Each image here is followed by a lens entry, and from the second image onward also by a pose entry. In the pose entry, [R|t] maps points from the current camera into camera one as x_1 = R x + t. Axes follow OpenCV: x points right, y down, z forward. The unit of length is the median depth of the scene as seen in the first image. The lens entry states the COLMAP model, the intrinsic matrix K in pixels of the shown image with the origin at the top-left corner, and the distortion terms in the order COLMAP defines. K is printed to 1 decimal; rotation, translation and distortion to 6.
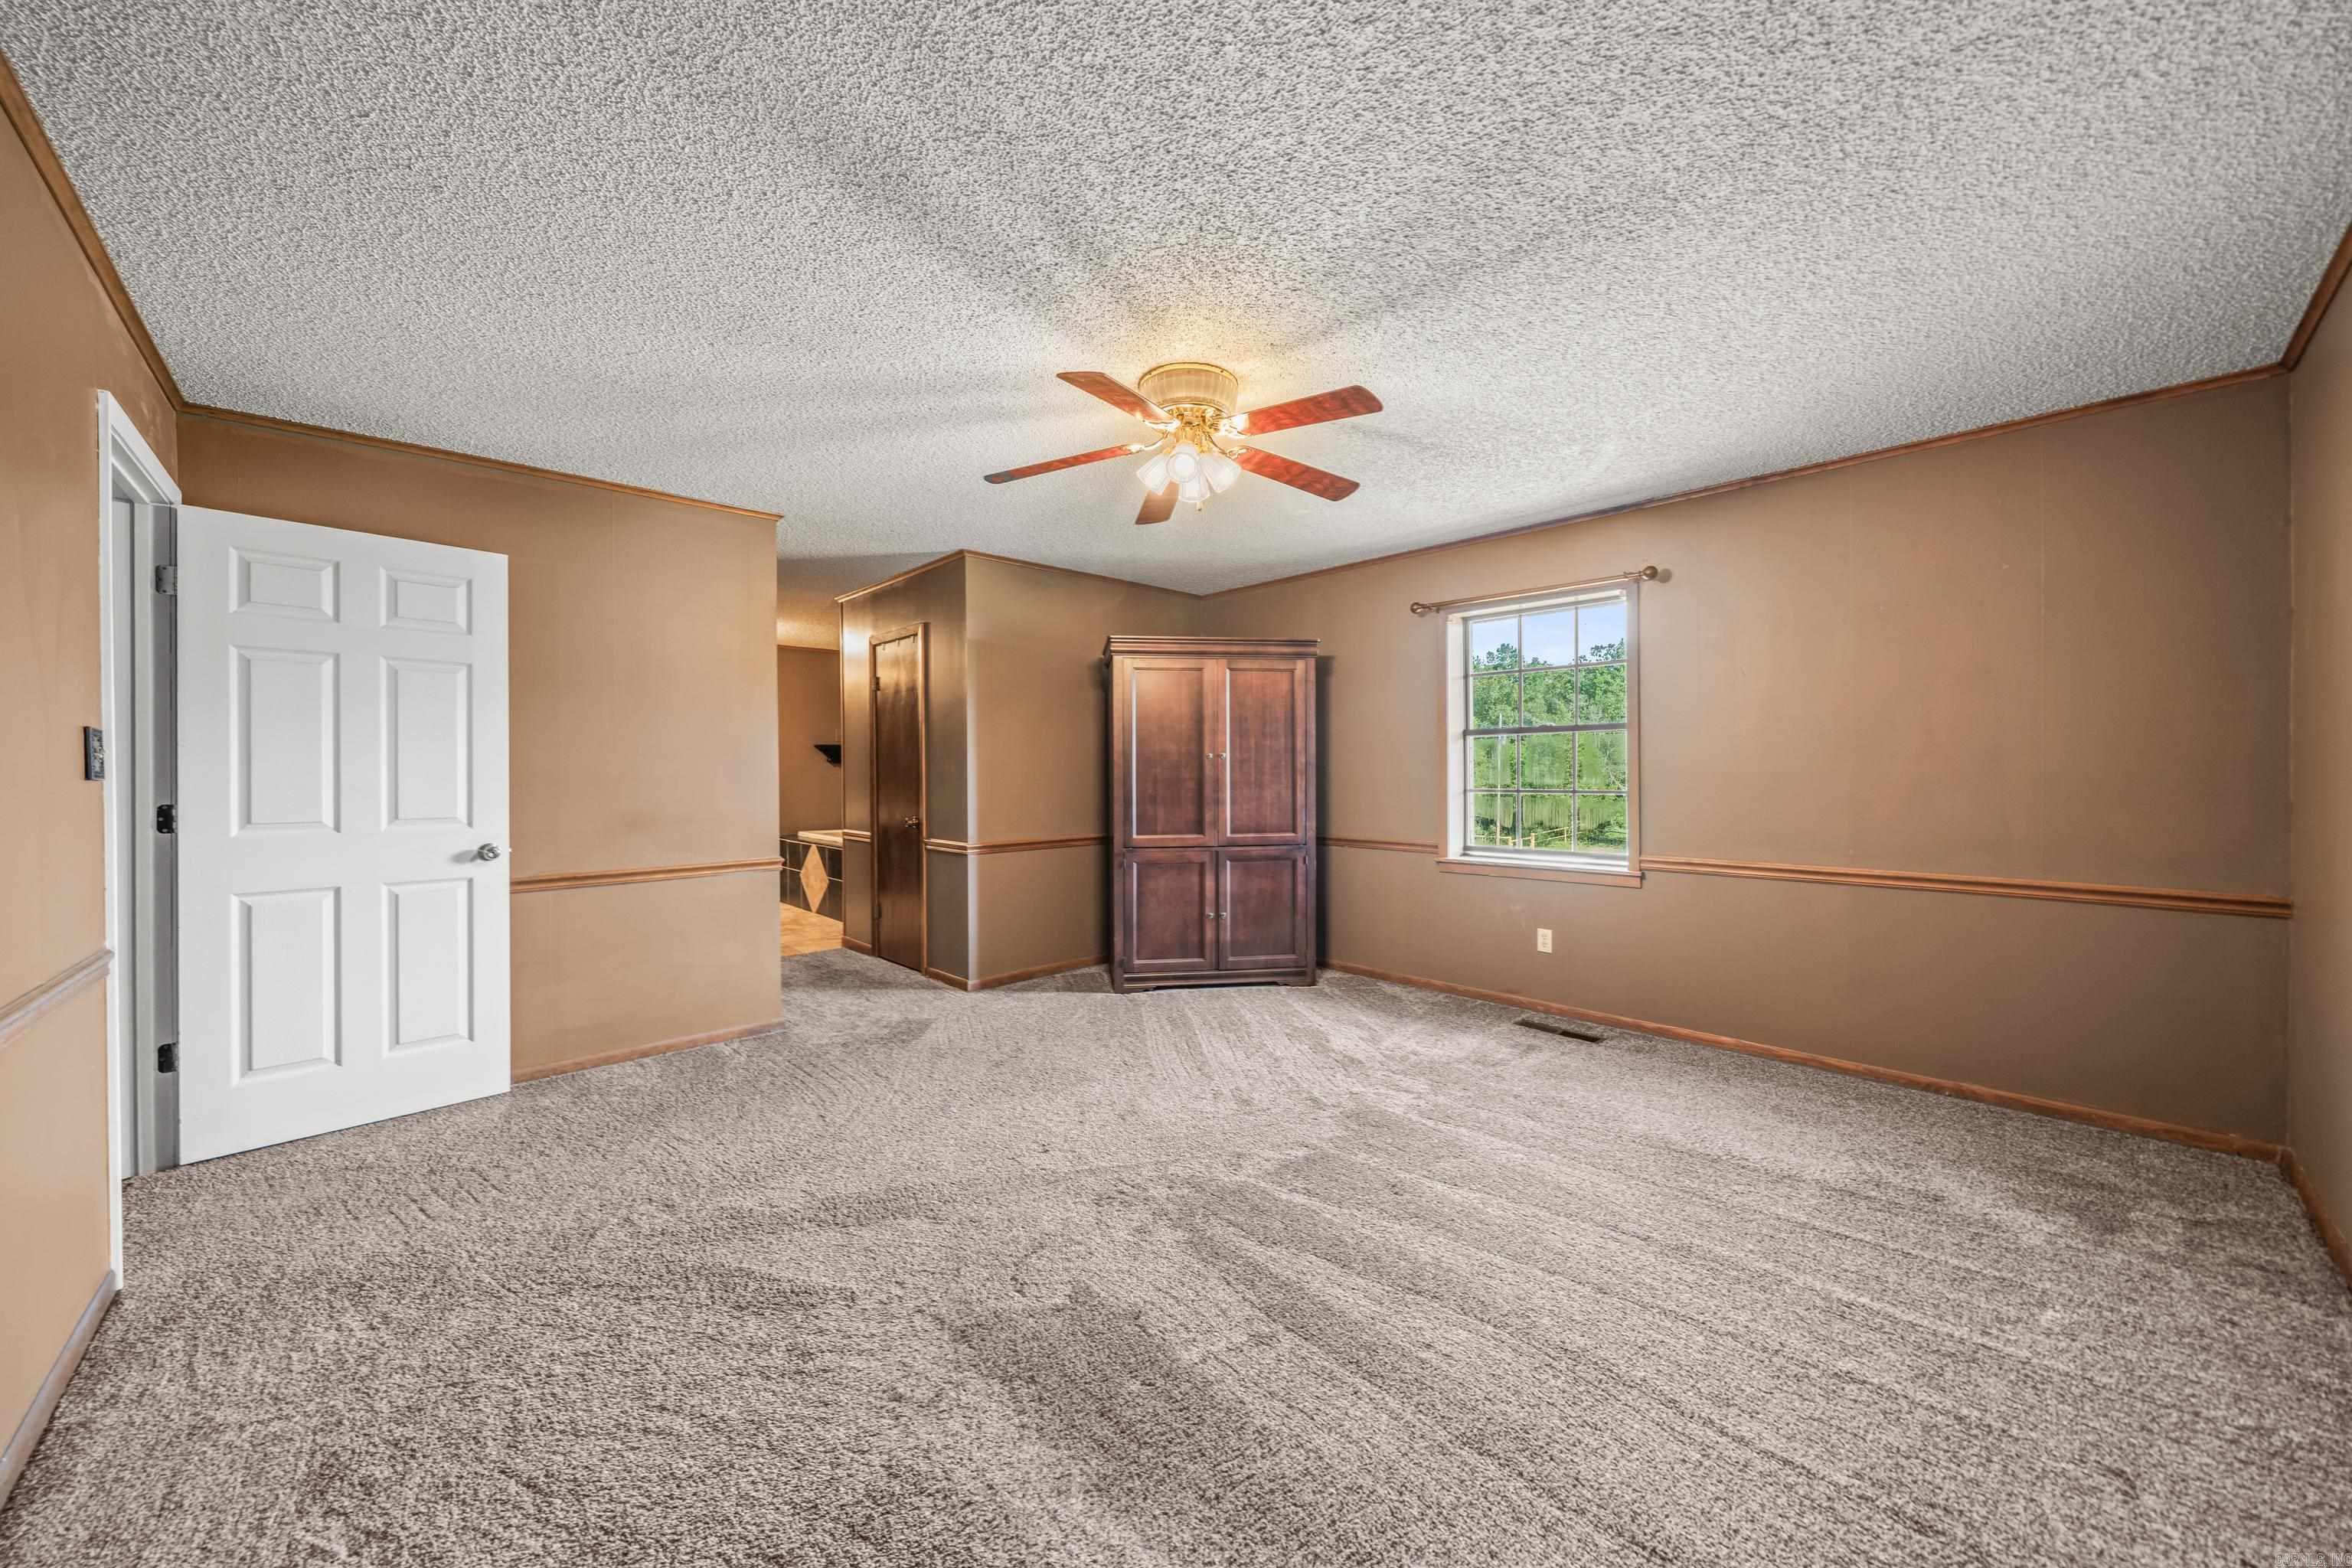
lens RADIAL K [[852.1, 0, 1164.3], [0, 852.1, 778.6], [0, 0, 1]] dist [-0.001365, -0.000082]
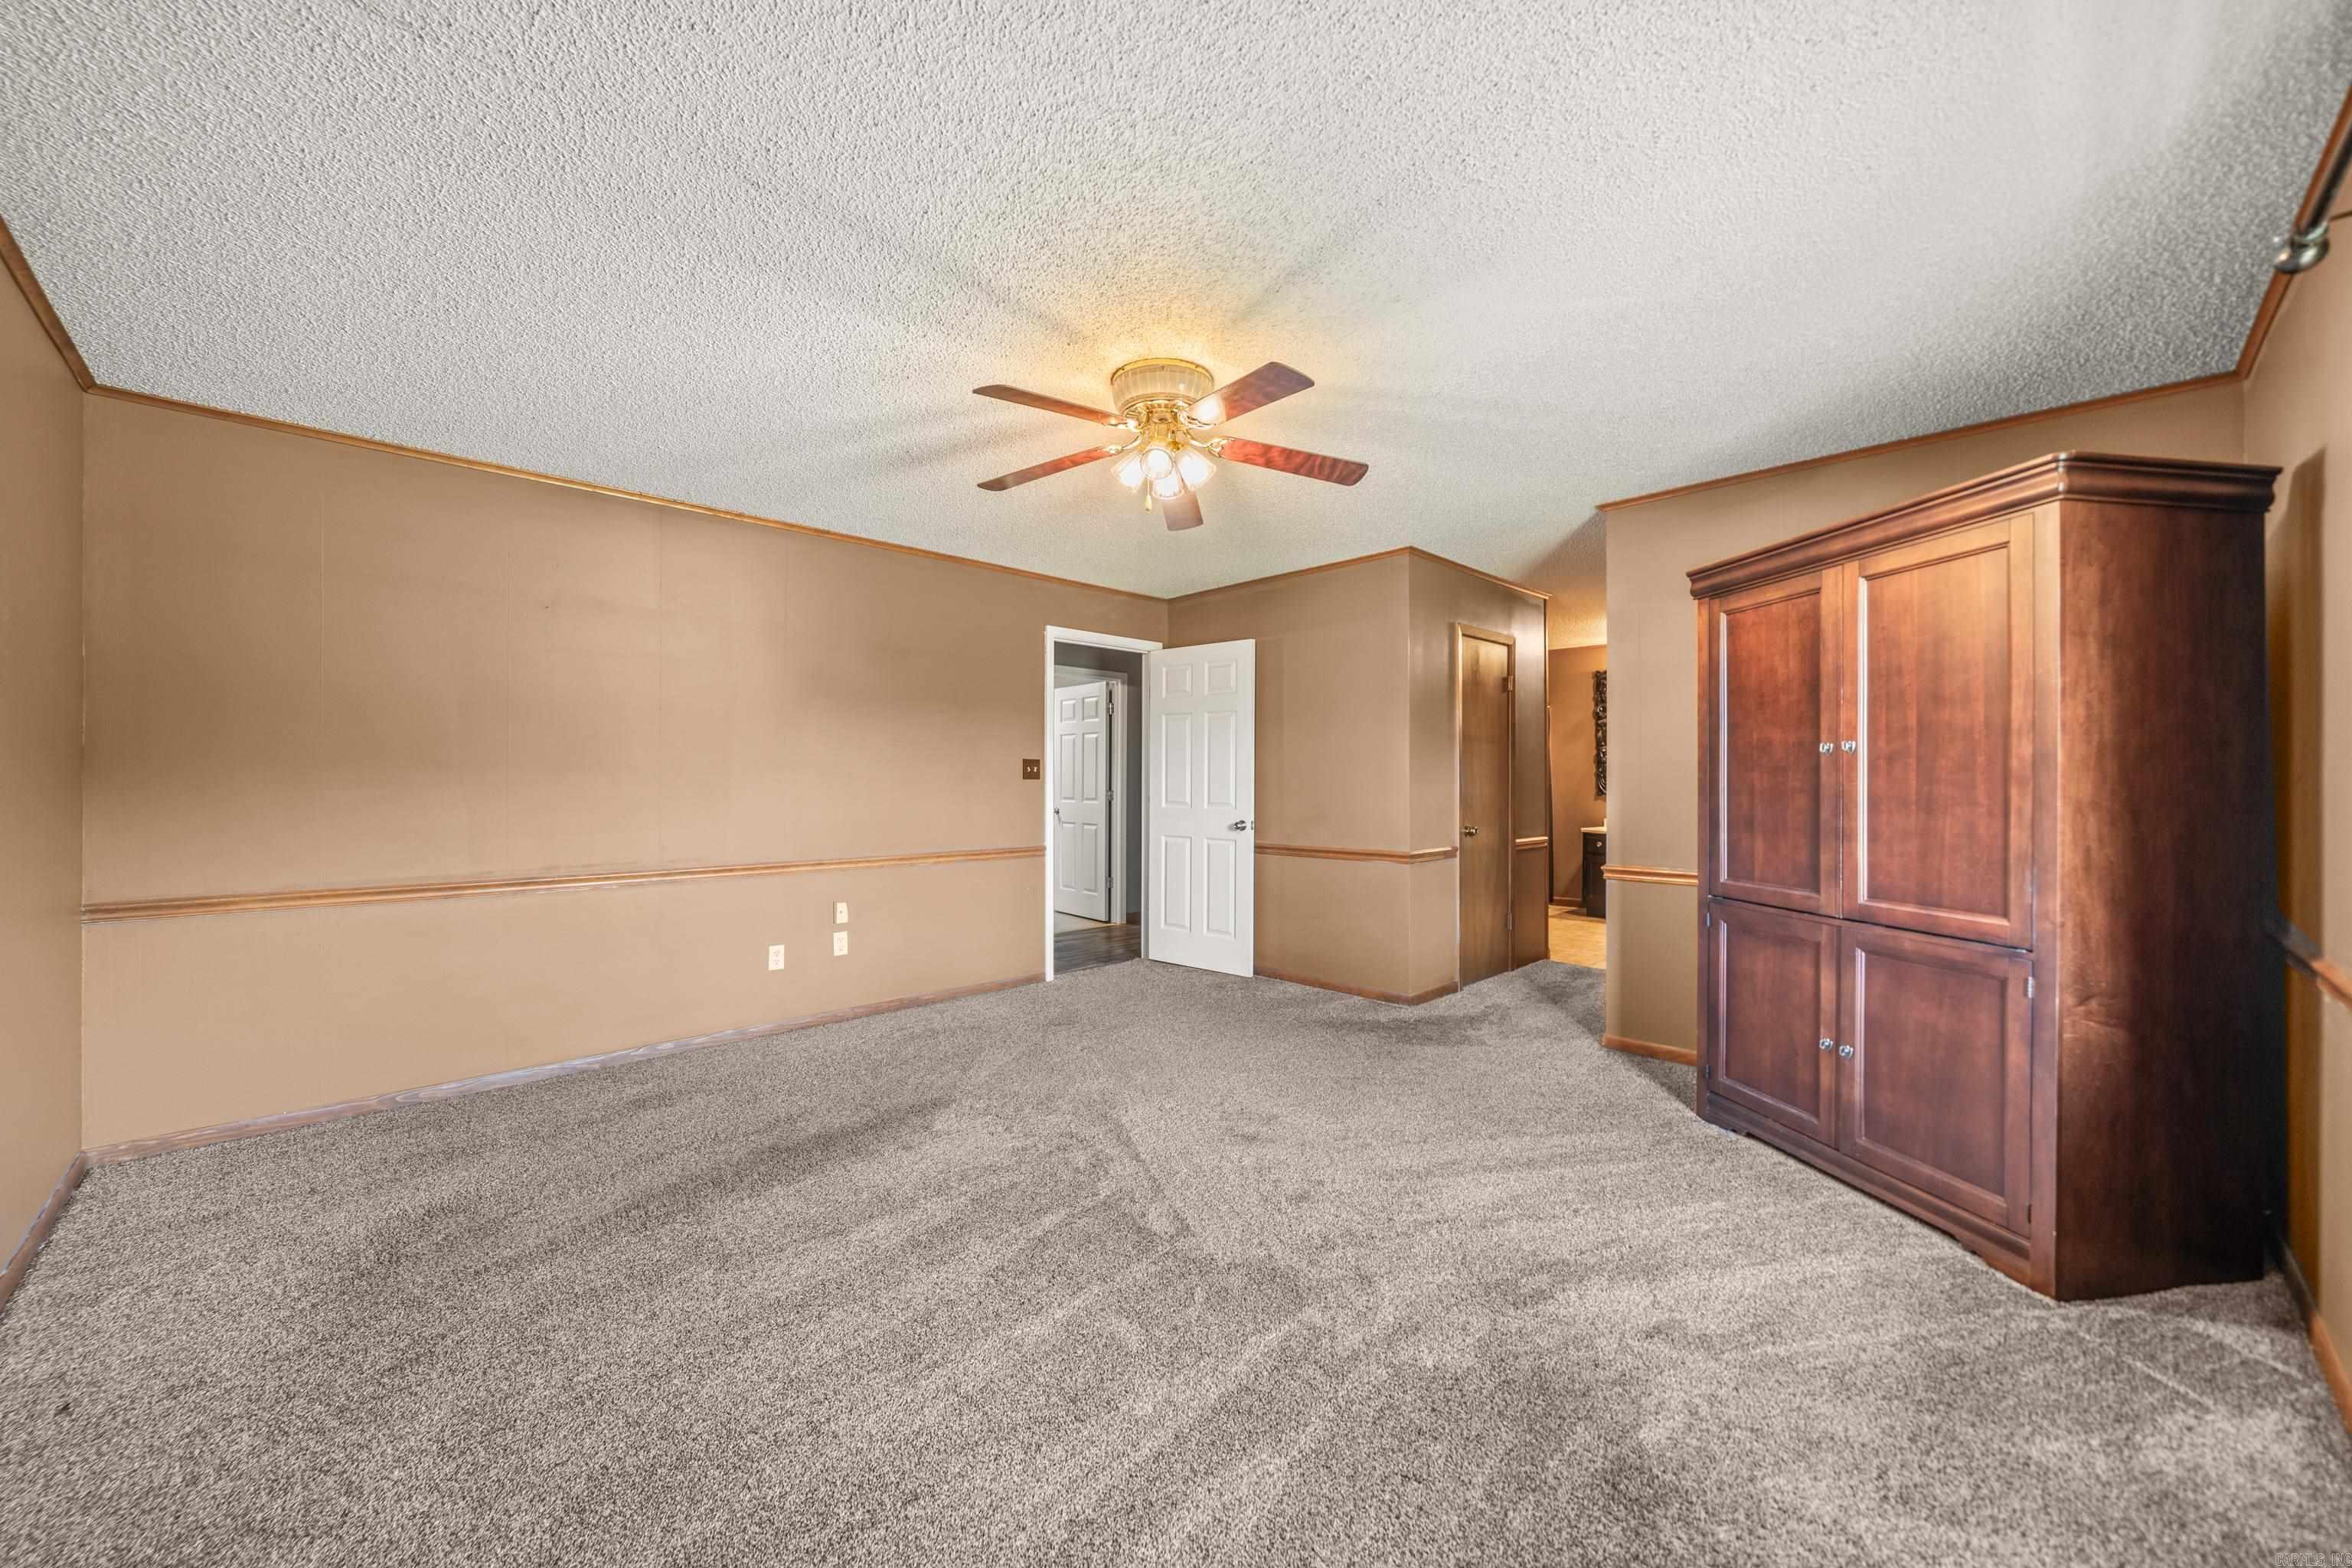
lens RADIAL K [[852.1, 0, 1164.3], [0, 852.1, 778.6], [0, 0, 1]] dist [-0.001365, -0.000082]
pose [[0.028568, 0.003798, -0.999585, 0.637008], [-0.010064, 0.999943, 0.003512, -0.005577], [0.999541, 0.009960, 0.028605, 0.618561]]
